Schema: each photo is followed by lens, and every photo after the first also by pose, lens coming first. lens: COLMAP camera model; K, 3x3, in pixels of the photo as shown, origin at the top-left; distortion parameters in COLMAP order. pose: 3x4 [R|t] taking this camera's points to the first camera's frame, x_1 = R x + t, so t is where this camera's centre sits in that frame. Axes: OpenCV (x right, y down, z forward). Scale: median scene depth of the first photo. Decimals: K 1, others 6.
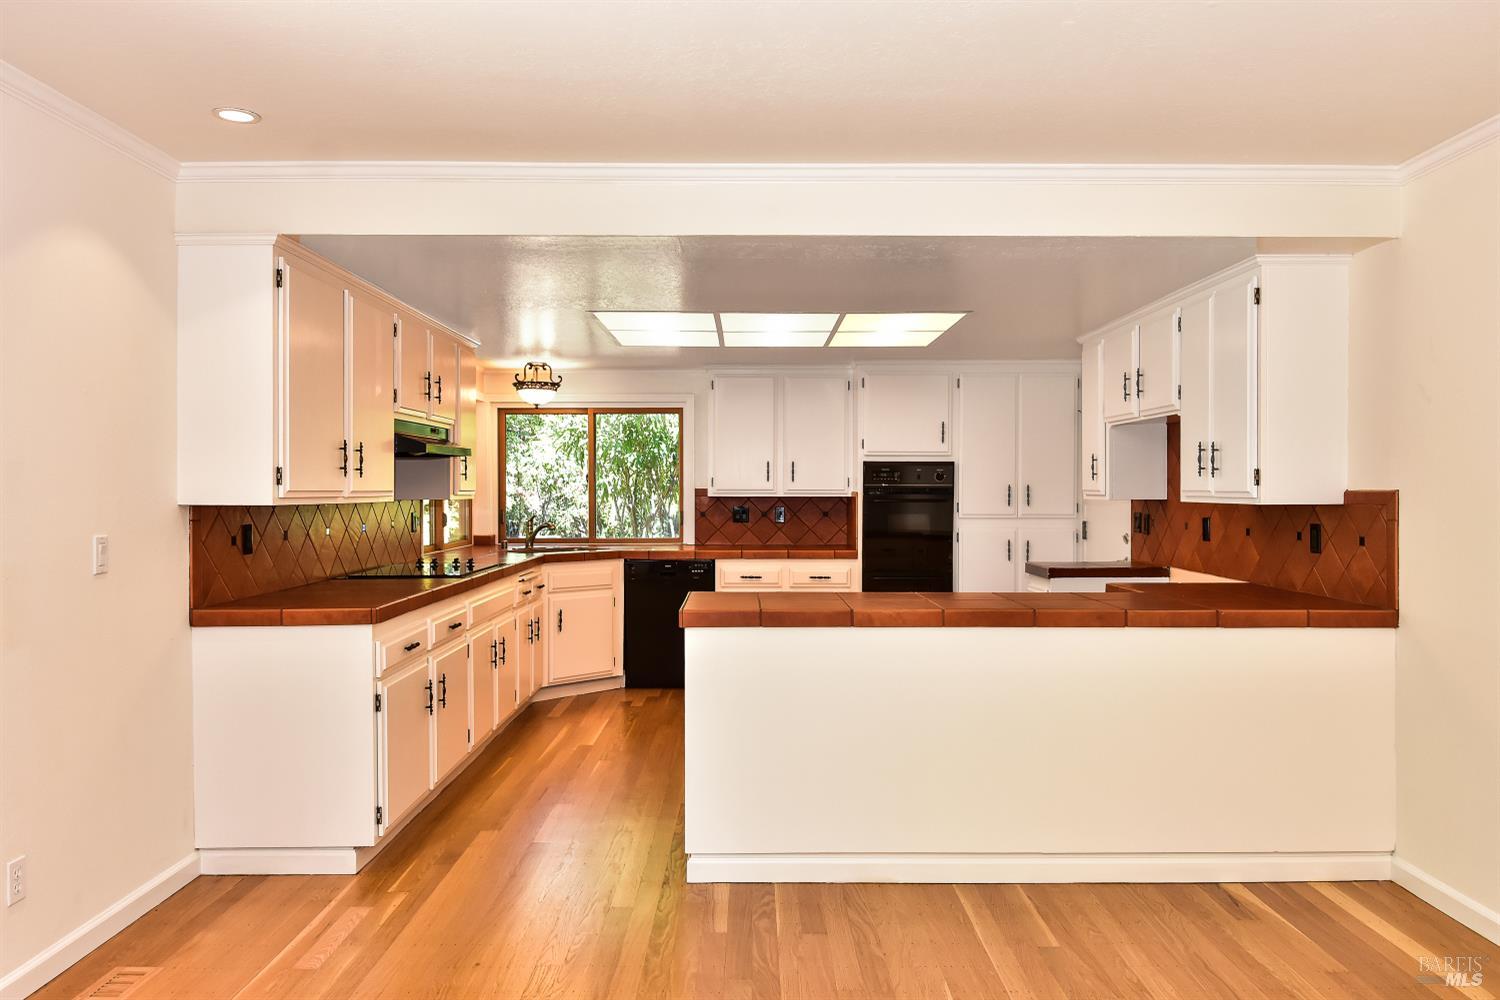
lens RADIAL K [[1131.8, 0, 750.0], [0, 1131.8, 500.0], [0, 0, 1]] dist [0.038941, -0.067059]
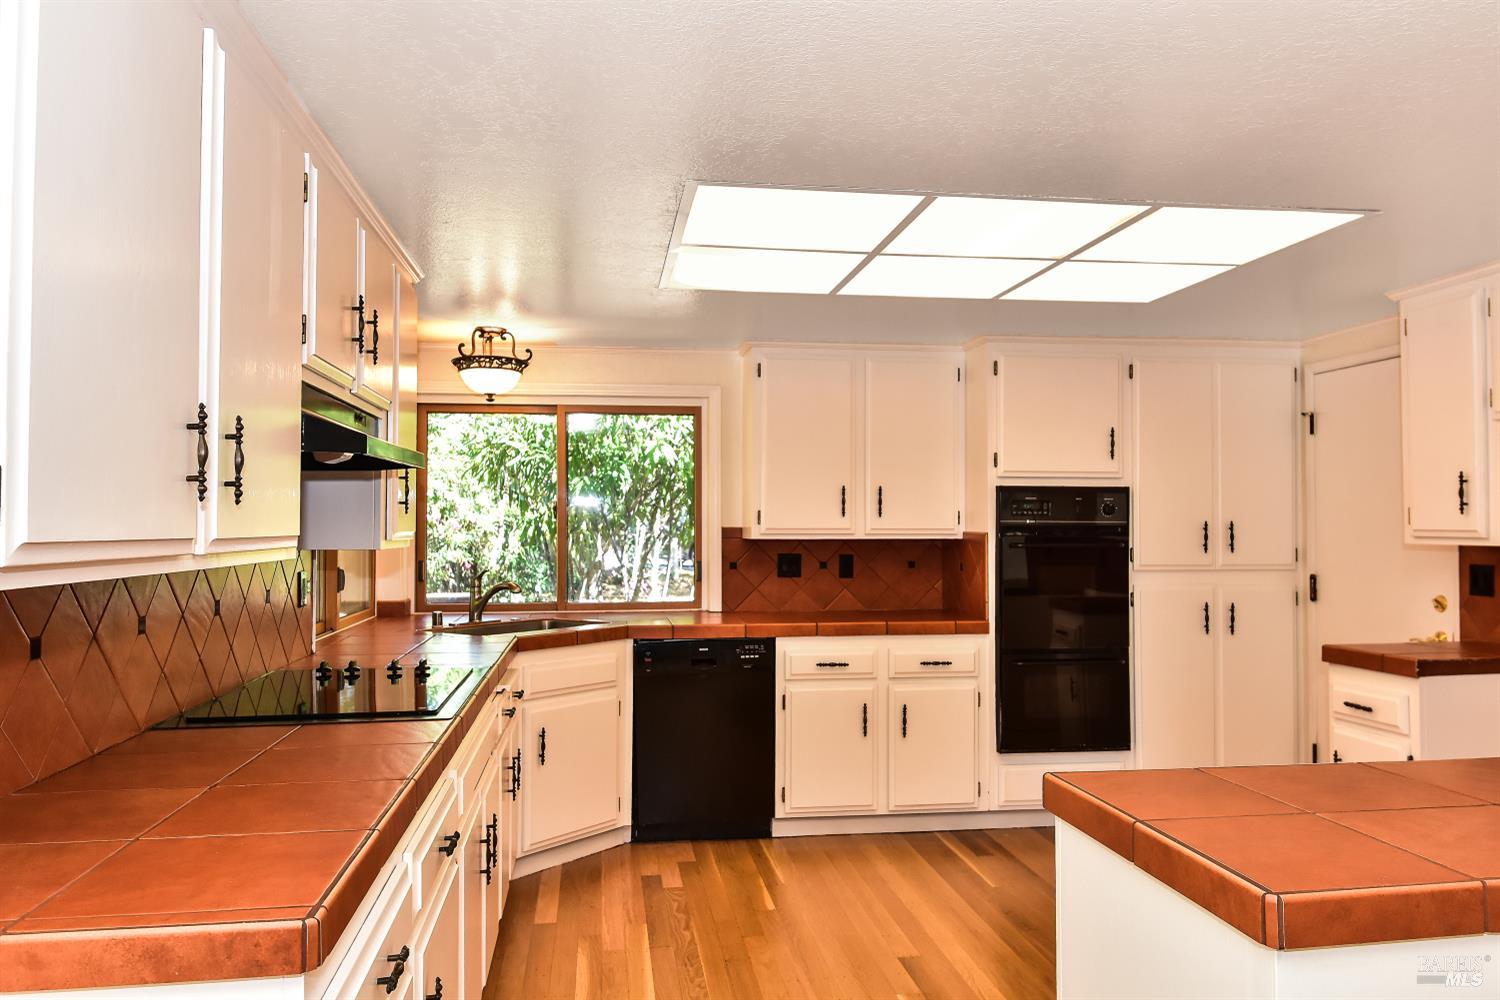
lens RADIAL K [[1131.8, 0, 750.0], [0, 1131.8, 500.0], [0, 0, 1]] dist [0.038941, -0.067059]
pose [[0.989037, 0.002496, 0.147649, -0.140566], [0.002163, 0.999505, -0.031384, -0.005414], [-0.147655, 0.031360, 0.988542, 0.363654]]
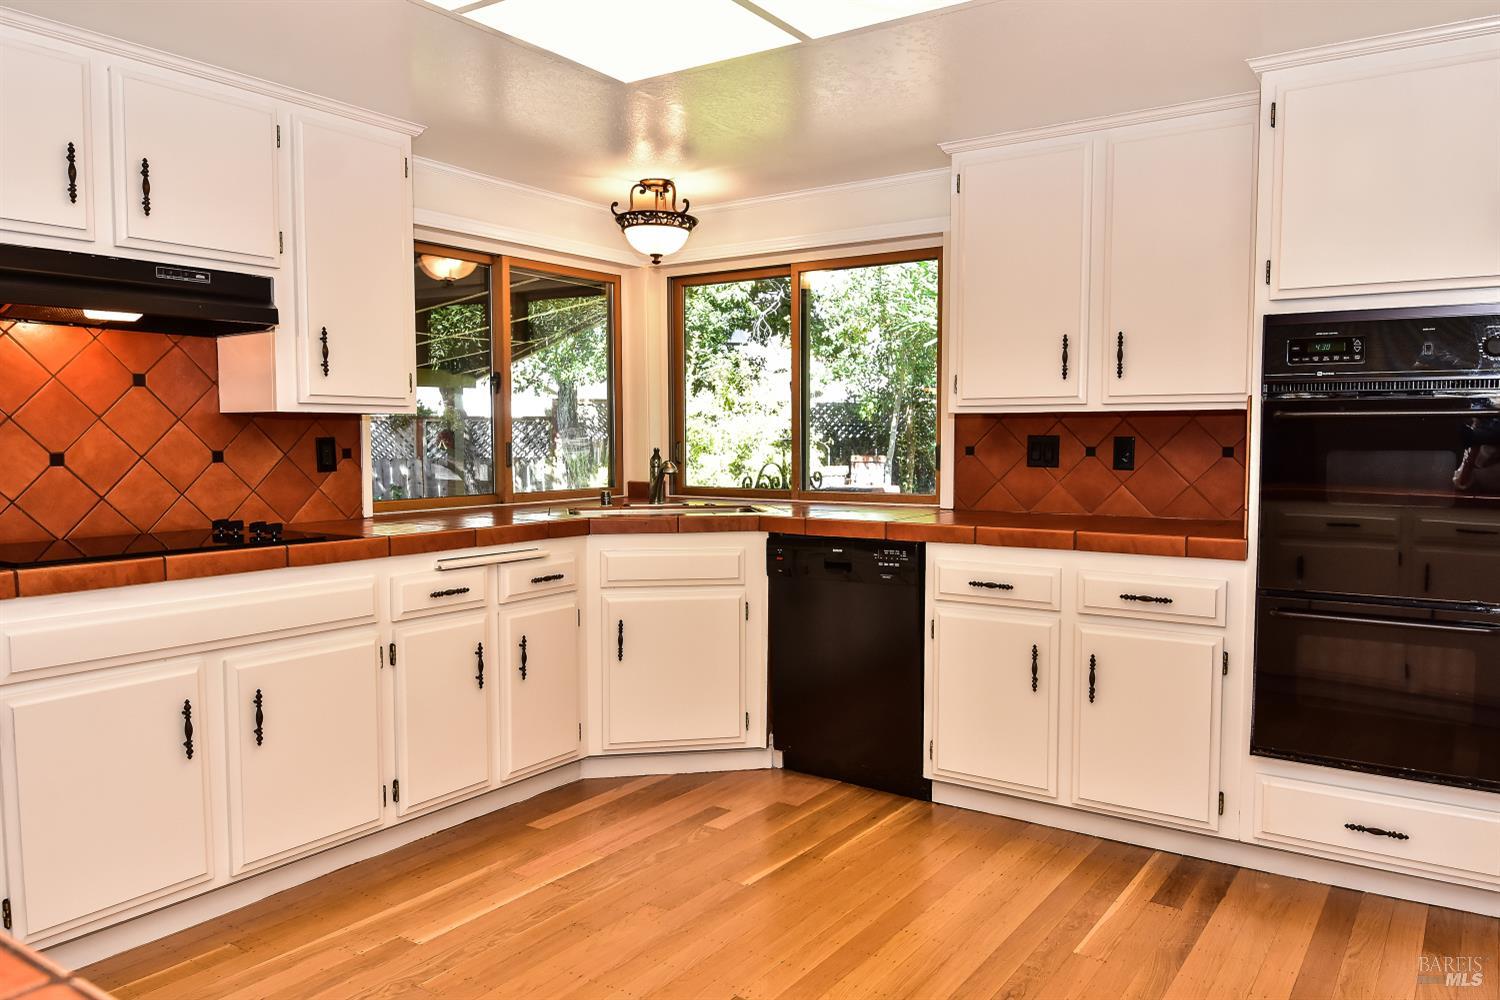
lens RADIAL K [[1083.5, 0, 750.0], [0, 1083.5, 500.0], [0, 0, 1]] dist [0.041850, -0.054971]
pose [[0.826038, 0.033133, -0.562640, 0.167209], [-0.004993, 0.998662, 0.051479, 0.011112], [0.563593, -0.039714, 0.825098, 0.577632]]
